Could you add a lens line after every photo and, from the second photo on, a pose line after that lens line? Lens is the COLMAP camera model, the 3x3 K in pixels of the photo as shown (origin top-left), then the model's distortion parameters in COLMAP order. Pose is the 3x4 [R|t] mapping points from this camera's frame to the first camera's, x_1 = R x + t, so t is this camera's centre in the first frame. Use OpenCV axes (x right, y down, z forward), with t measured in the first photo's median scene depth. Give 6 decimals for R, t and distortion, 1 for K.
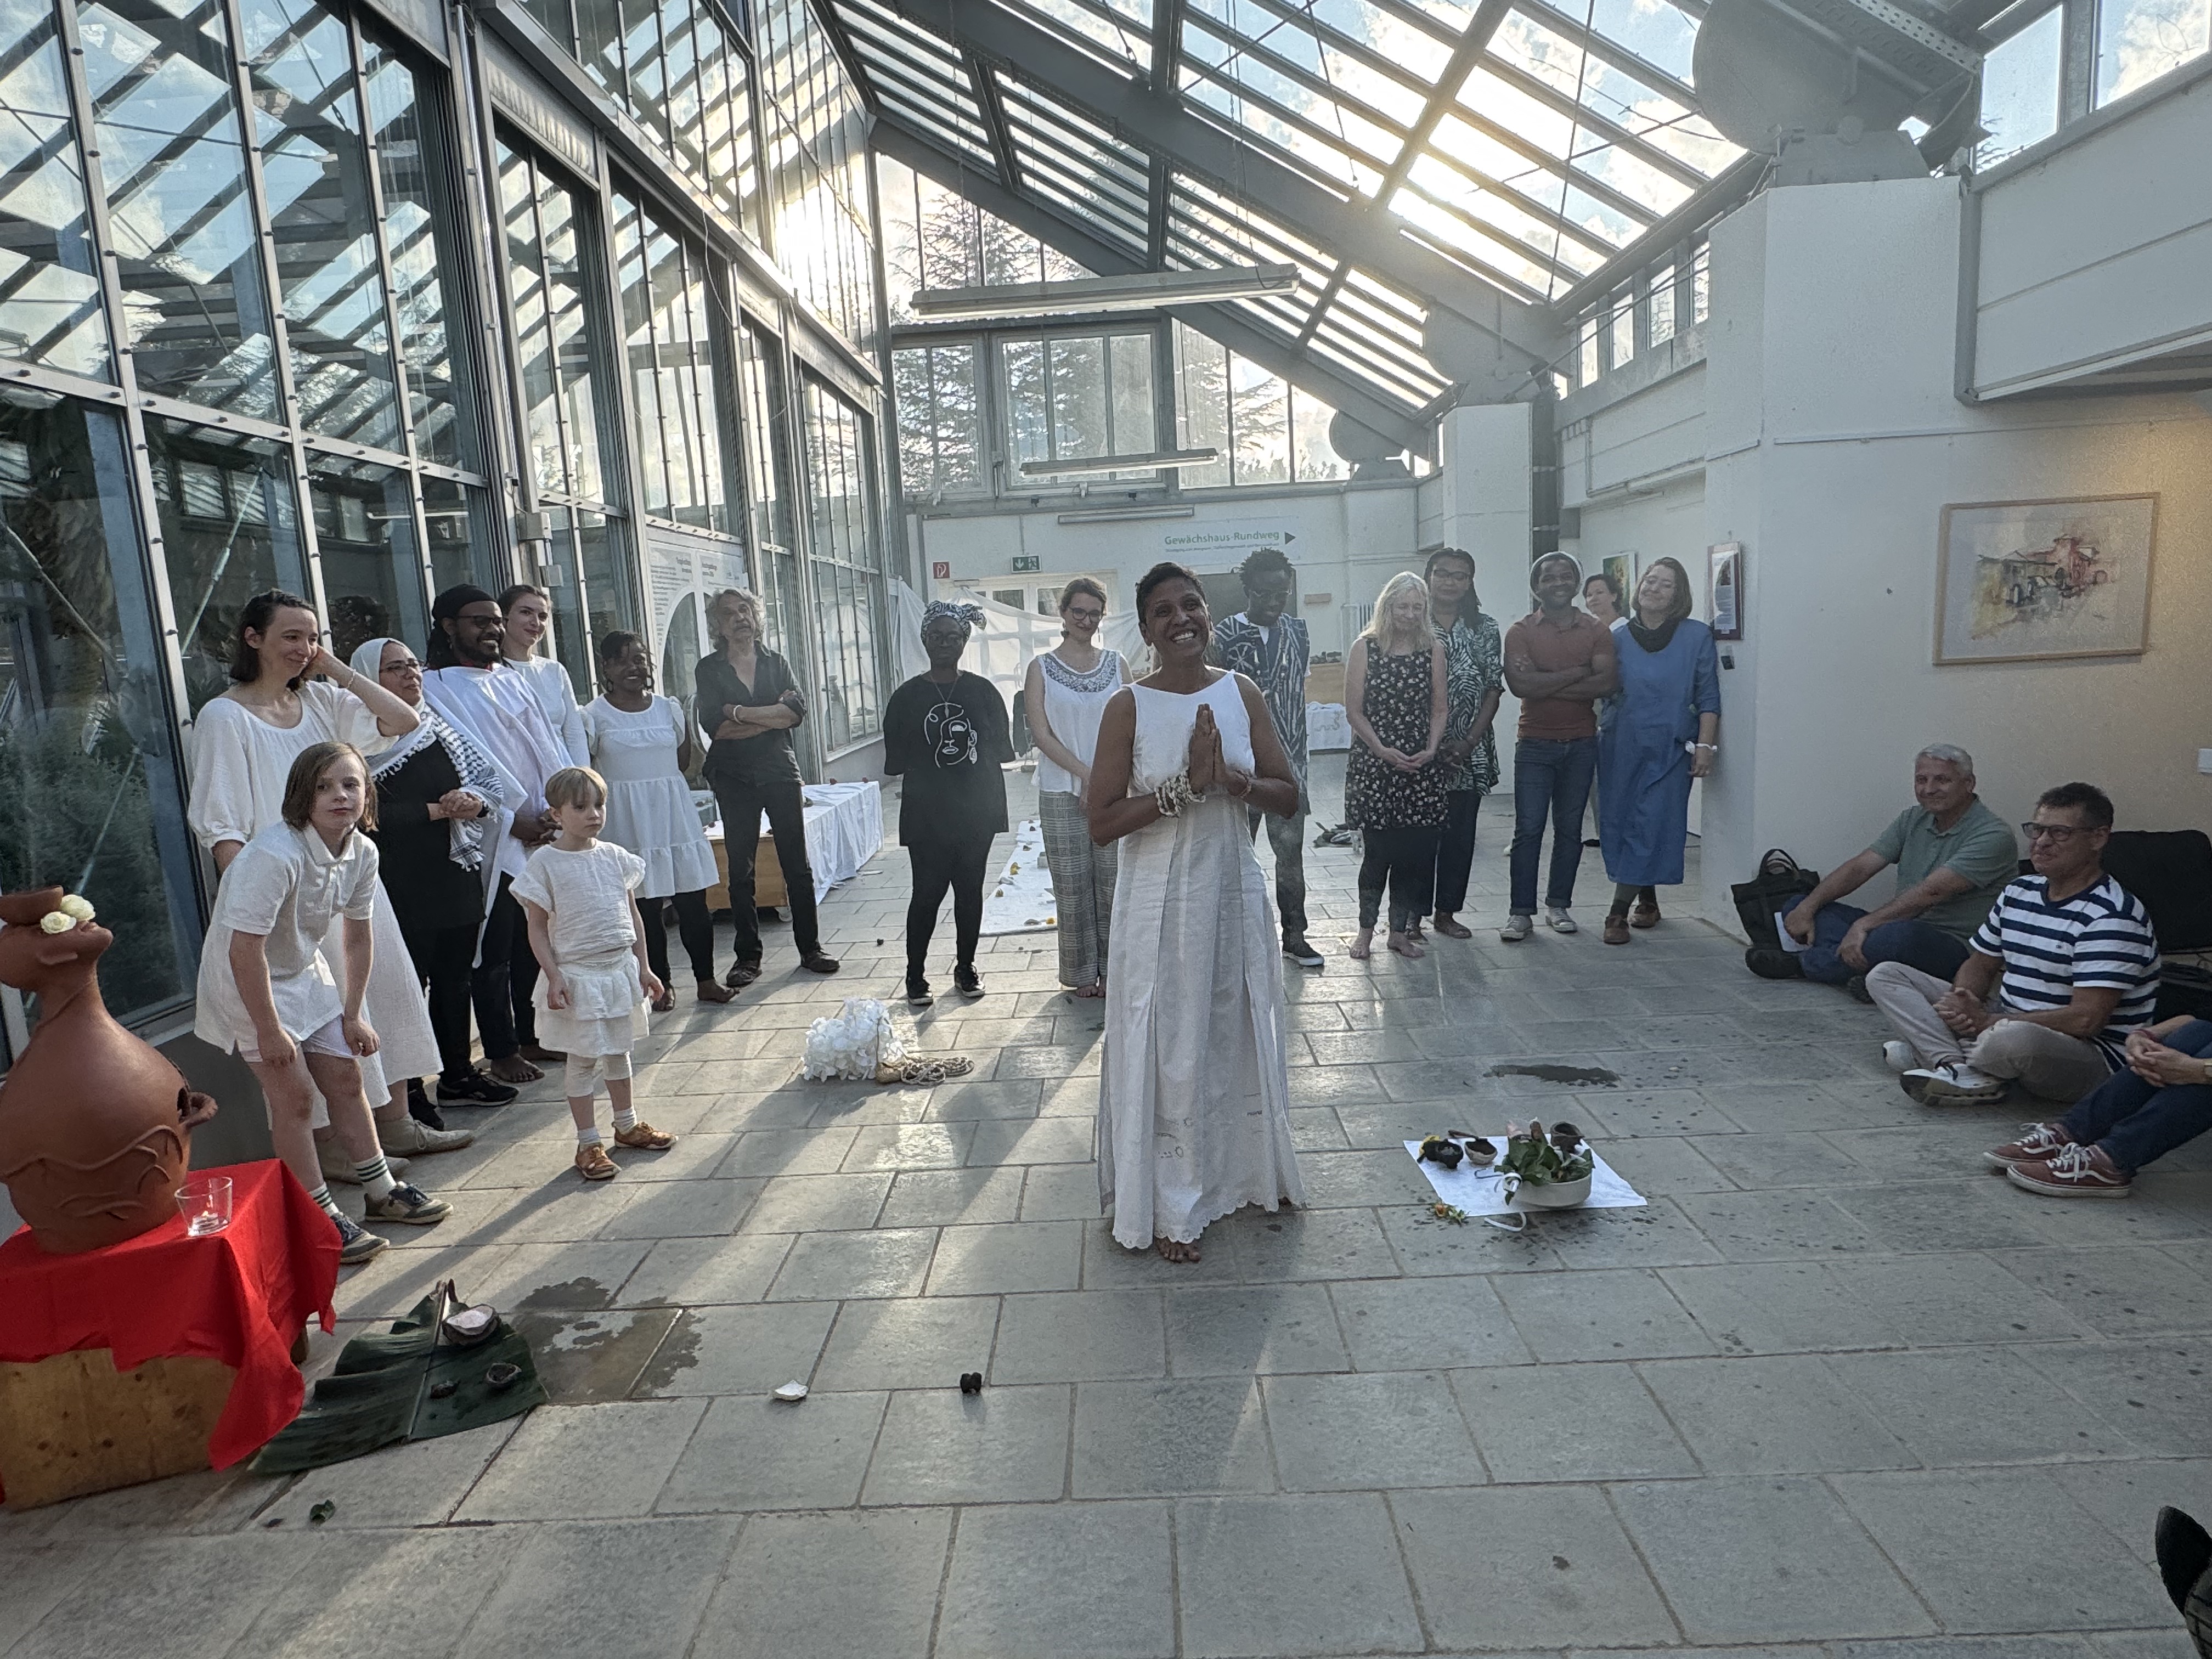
lens RADIAL K [[1300.2, 0, 1098.4], [0, 1300.2, 837.6], [0, 0, 1]] dist [0.005133, -0.000693]
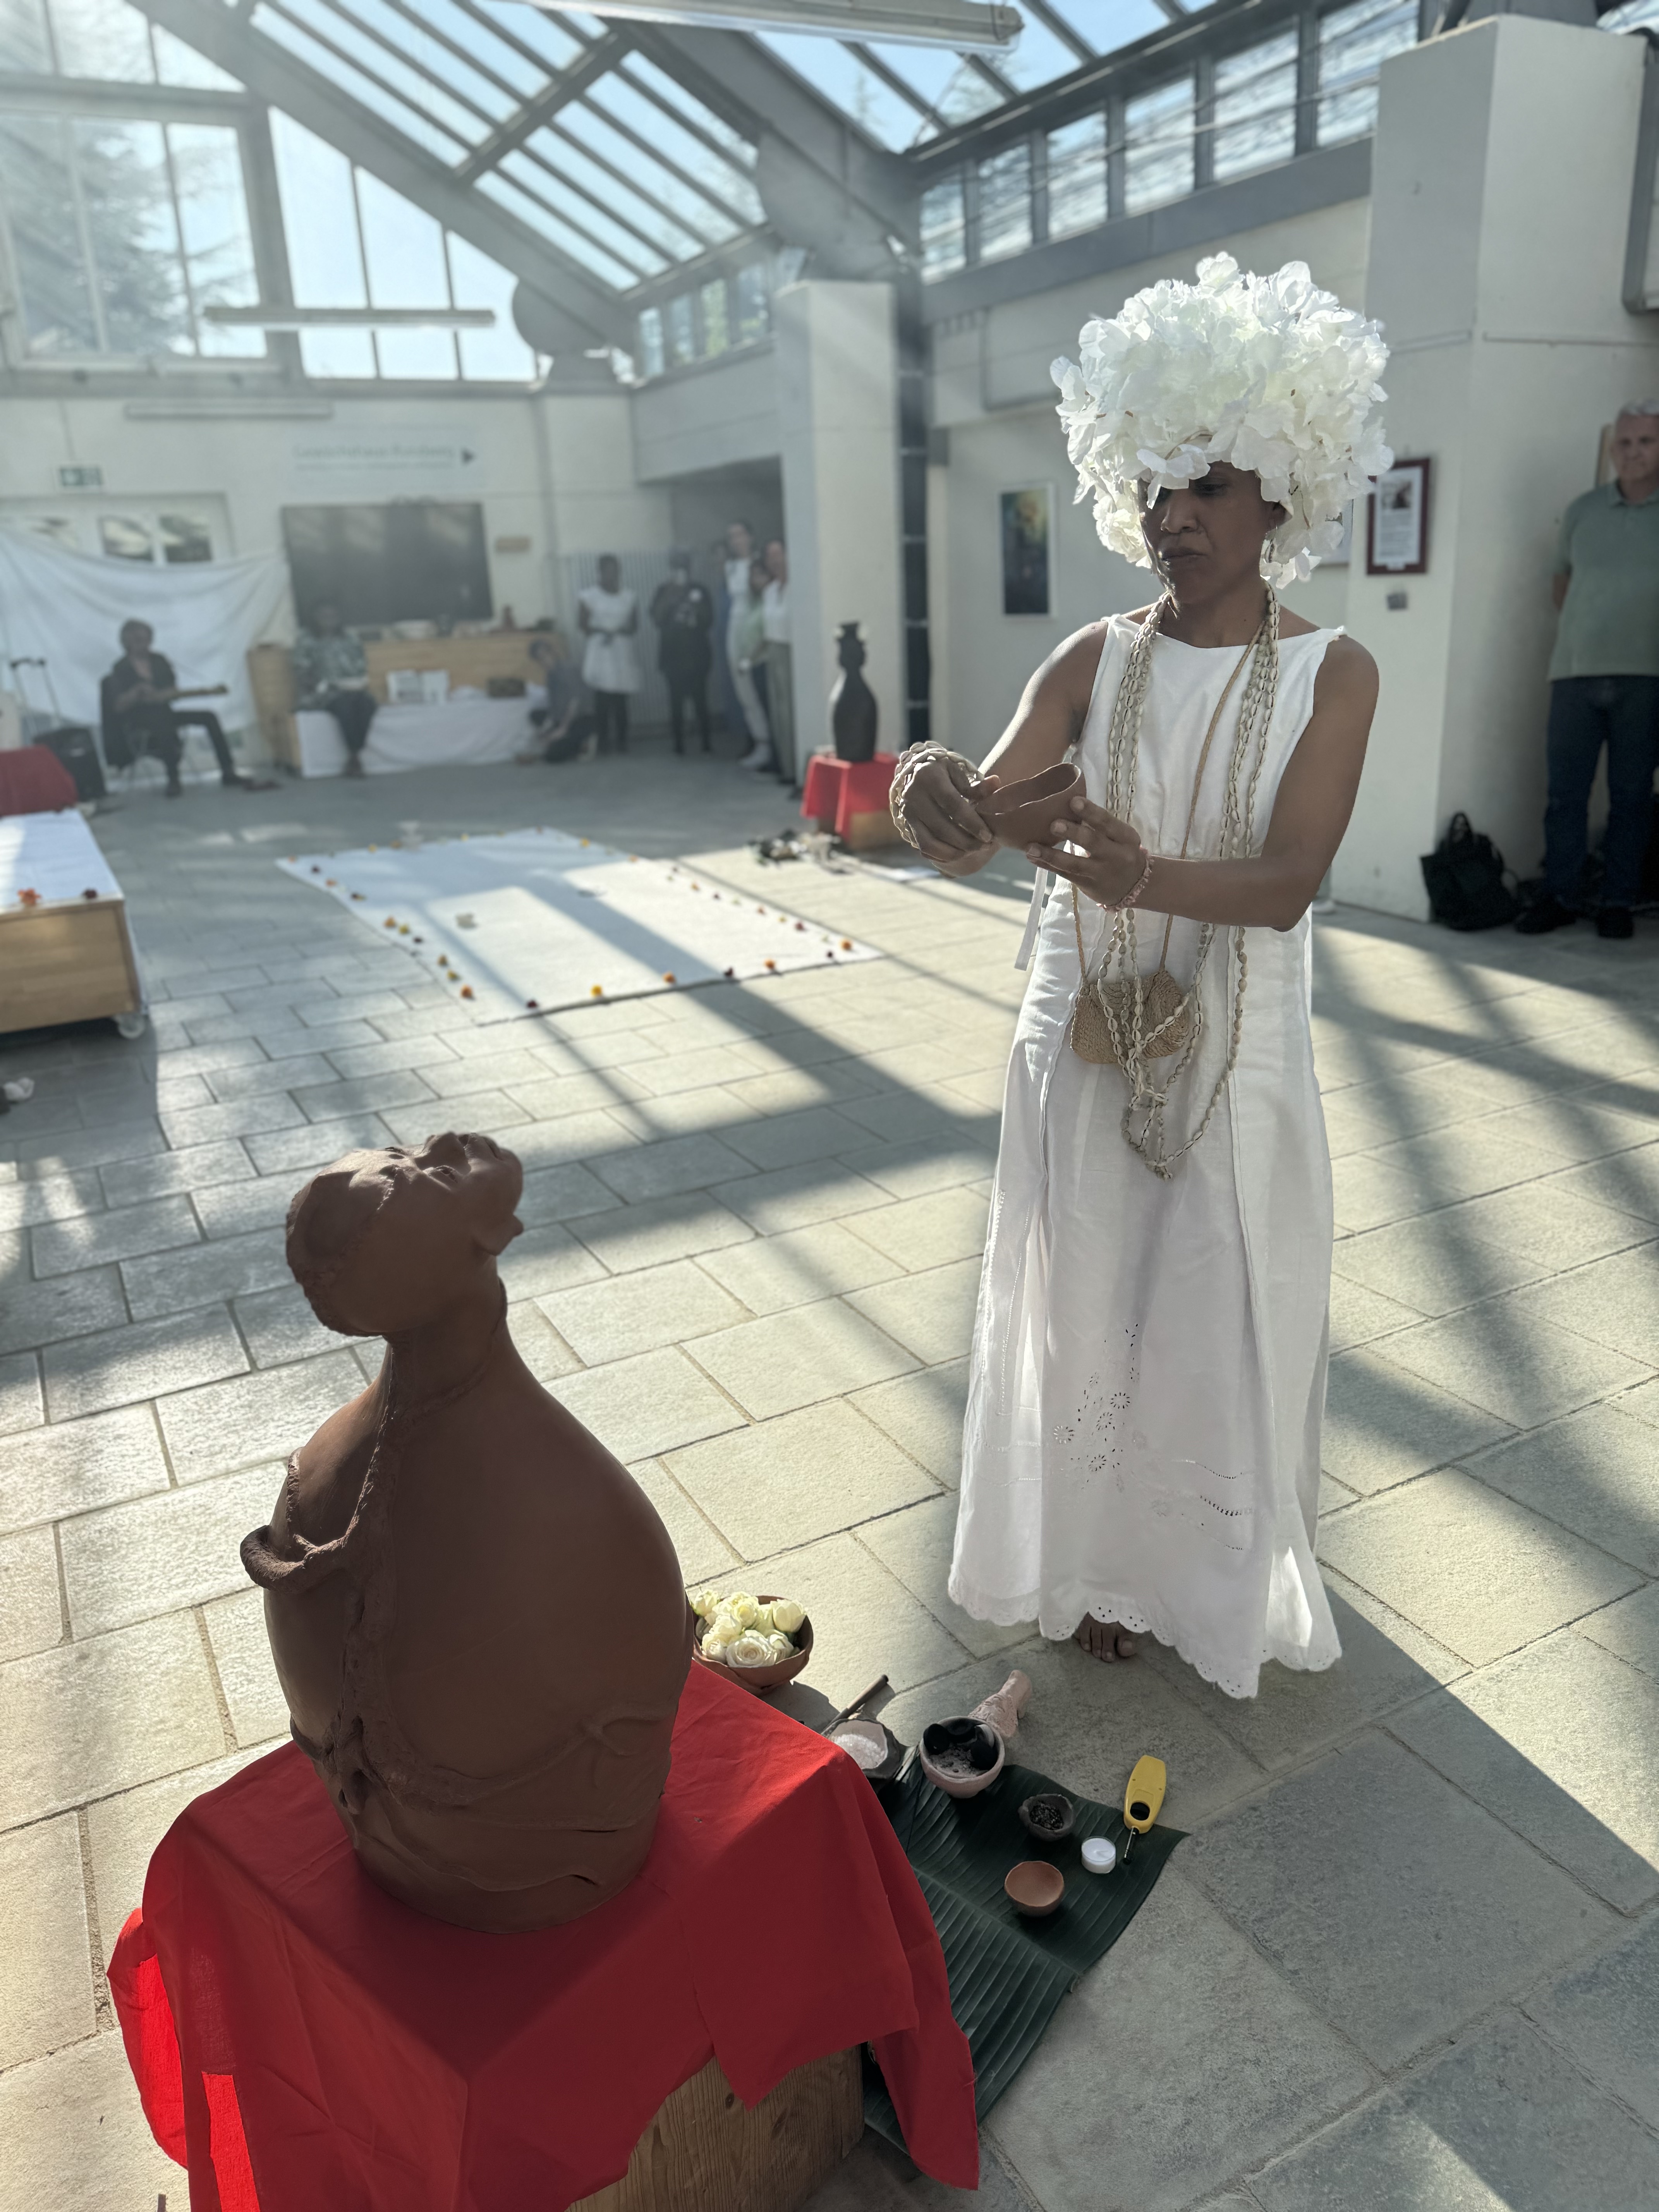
lens RADIAL K [[1549.7, 0, 838.2], [0, 1549.7, 1097.9], [0, 0, 1]] dist [0.028460, -0.028349]
pose [[0.863857, -0.149253, 0.481118, -0.156425], [0.076558, 0.982902, 0.167456, -0.003813], [-0.497886, -0.107825, 0.860513, 0.094332]]
